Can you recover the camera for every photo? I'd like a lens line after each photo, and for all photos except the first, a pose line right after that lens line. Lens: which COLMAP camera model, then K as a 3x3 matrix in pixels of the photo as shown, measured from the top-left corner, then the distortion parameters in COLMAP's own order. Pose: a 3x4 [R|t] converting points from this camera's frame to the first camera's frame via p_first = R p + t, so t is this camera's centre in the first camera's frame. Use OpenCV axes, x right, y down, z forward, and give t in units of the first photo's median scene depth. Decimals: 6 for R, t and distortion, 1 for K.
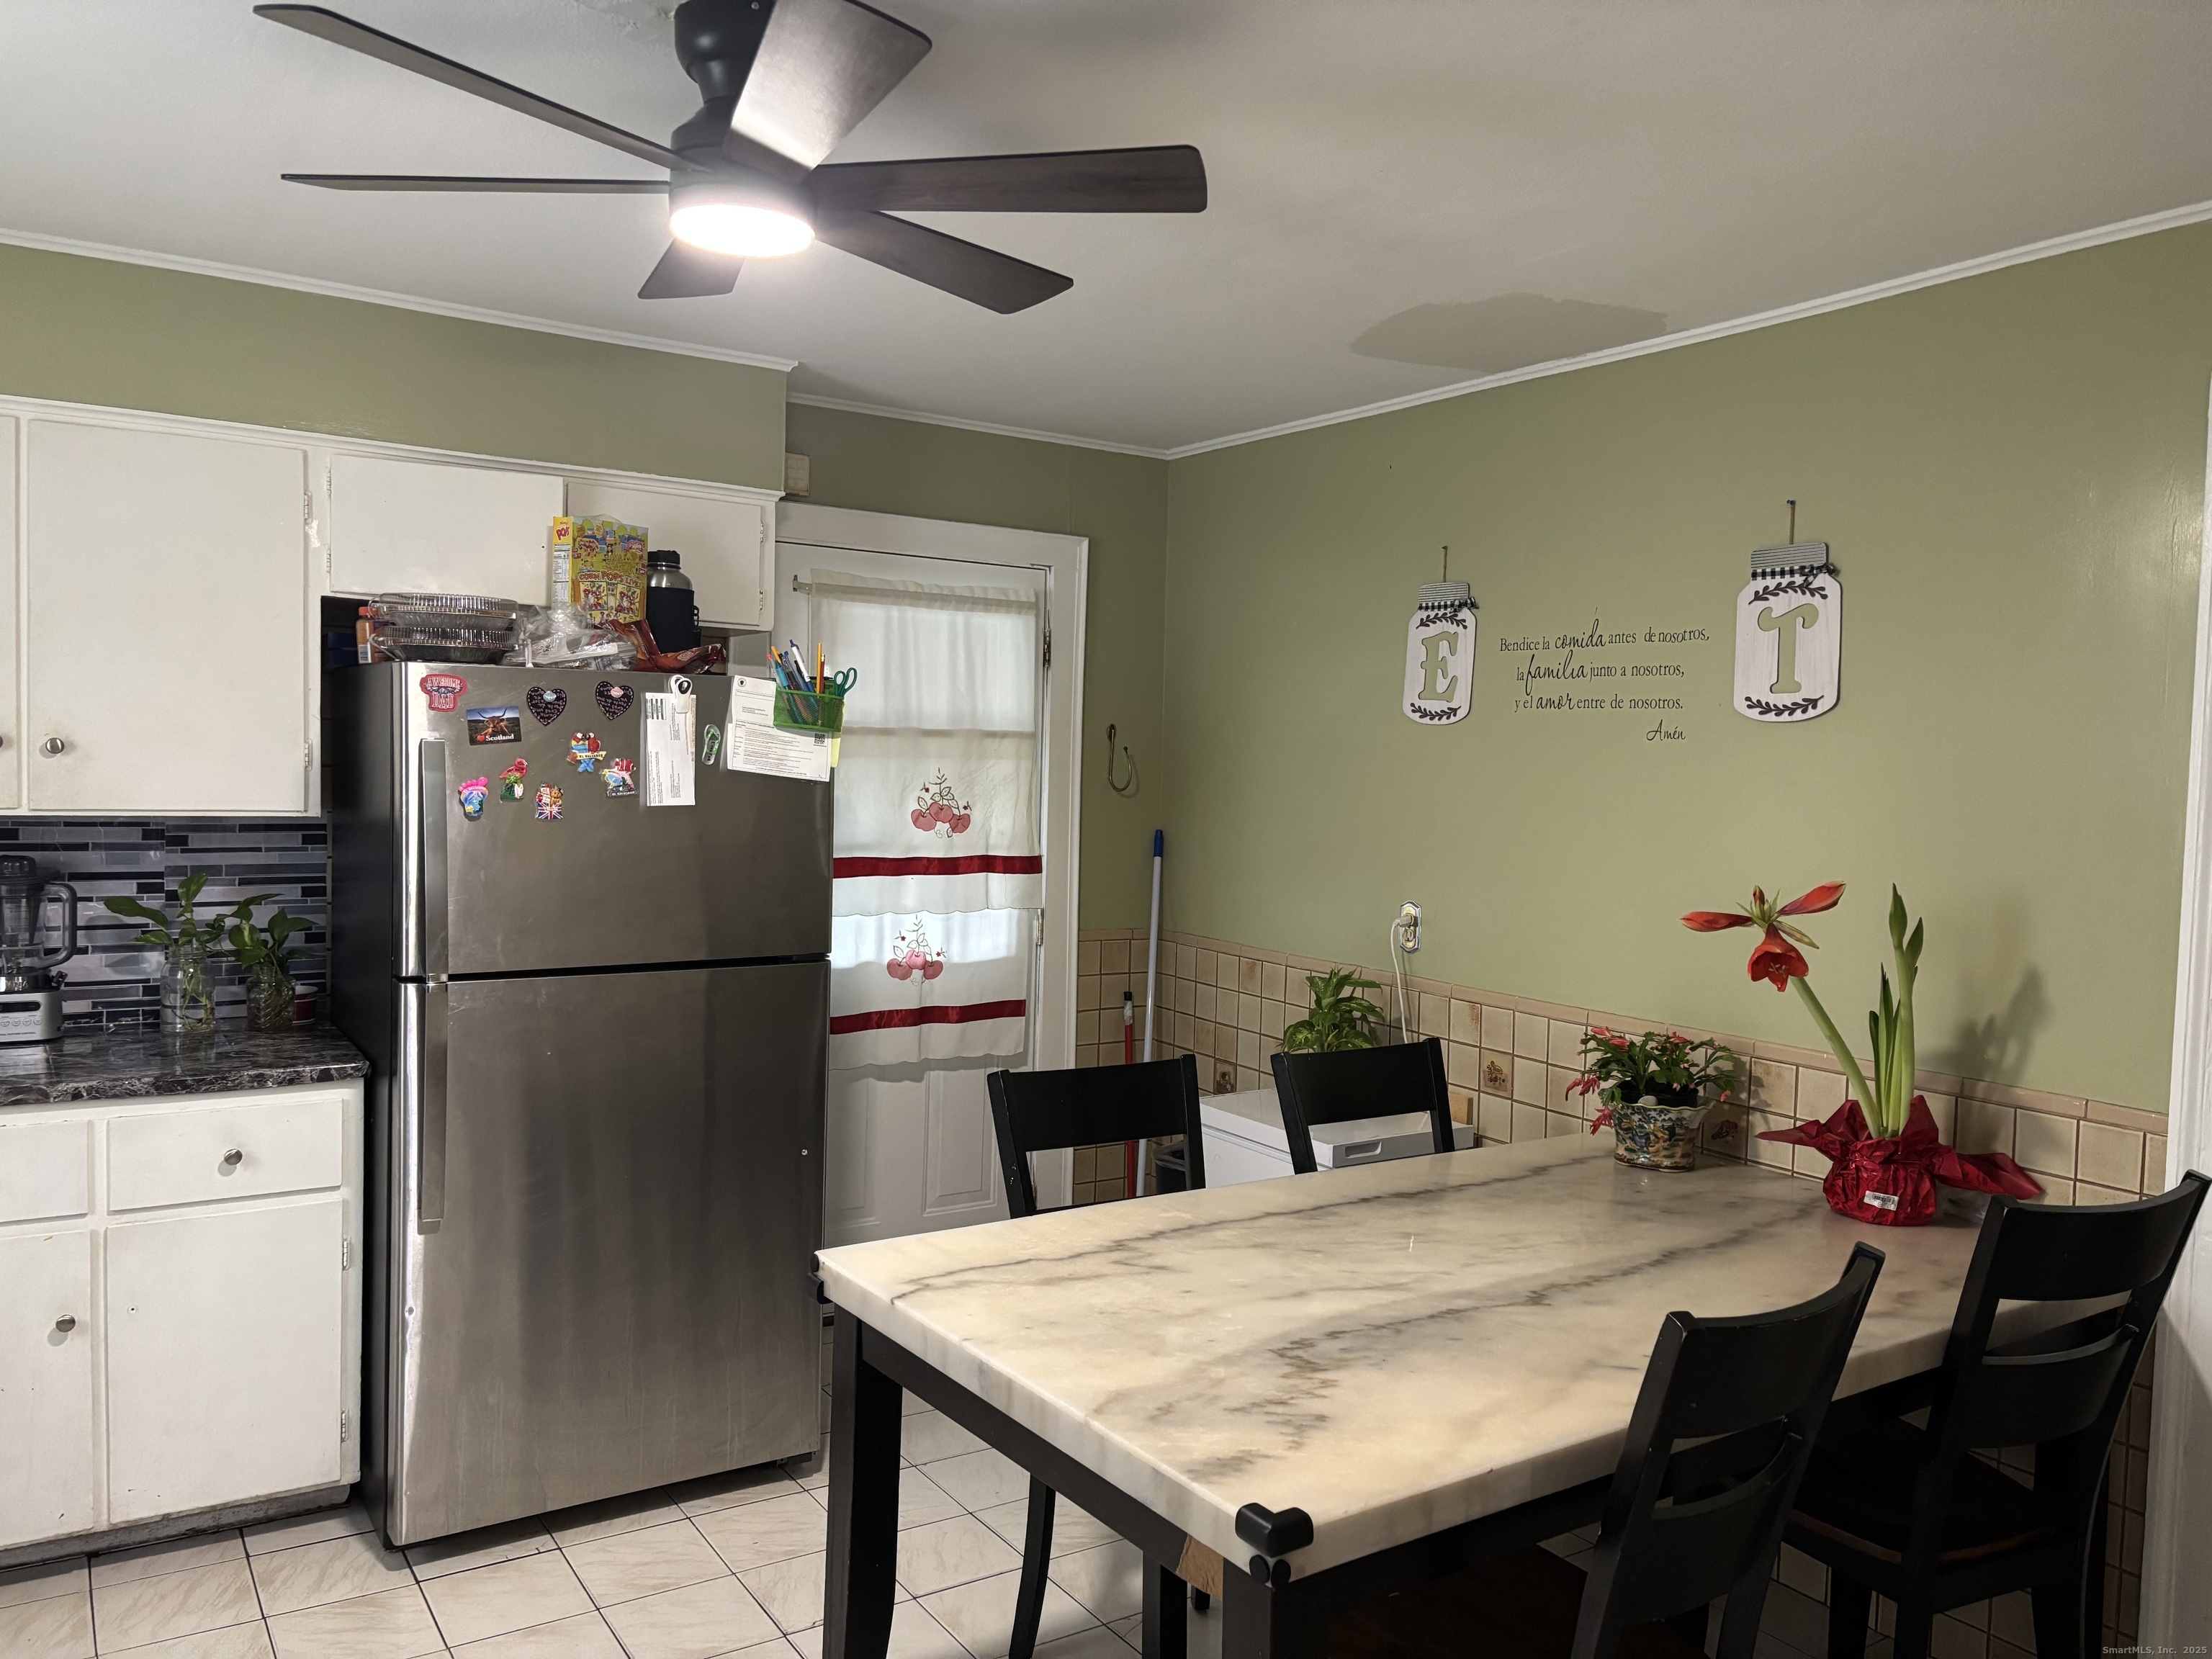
lens RADIAL K [[1662.7, 0, 1107.8], [0, 1662.7, 825.0], [0, 0, 1]] dist [0.035926, -0.034783]
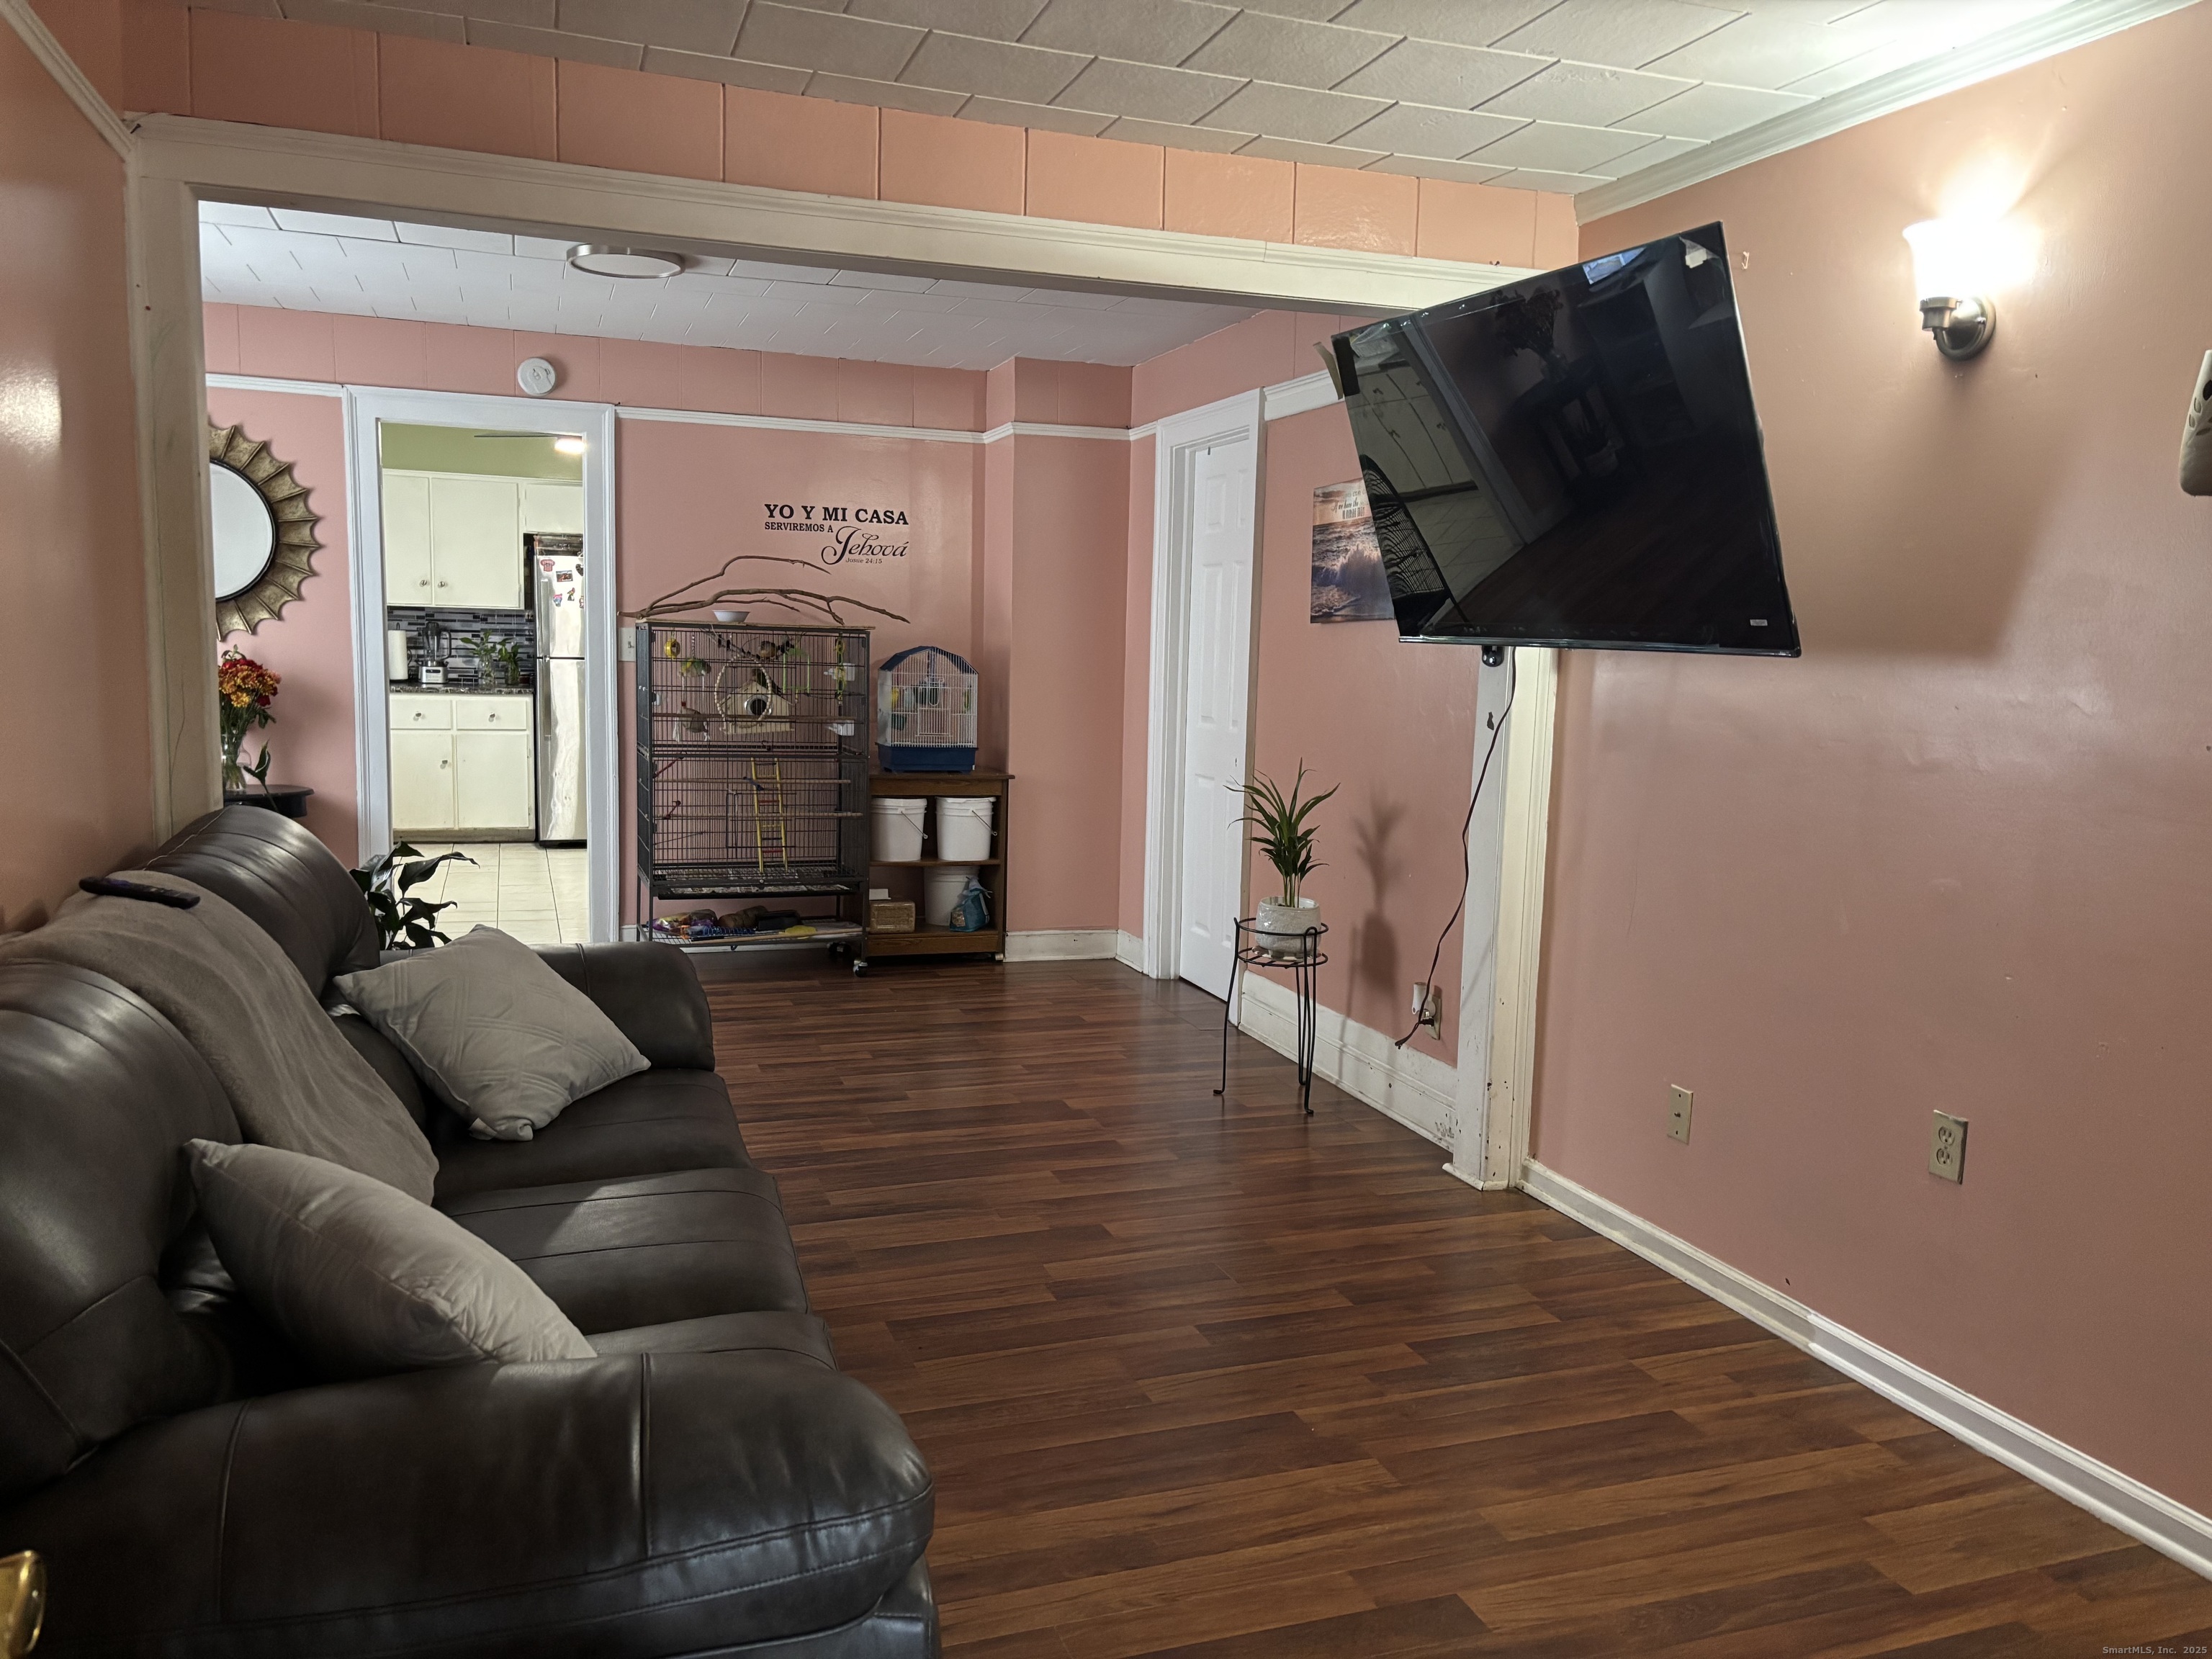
lens RADIAL K [[1662.7, 0, 1128.3], [0, 1662.7, 851.4], [0, 0, 1]] dist [0.035926, -0.034783]
pose [[0.973957, 0.032570, -0.224383, 1.211831], [-0.014589, 0.996580, 0.081333, 0.161060], [0.226264, -0.075941, 0.971101, -1.608112]]
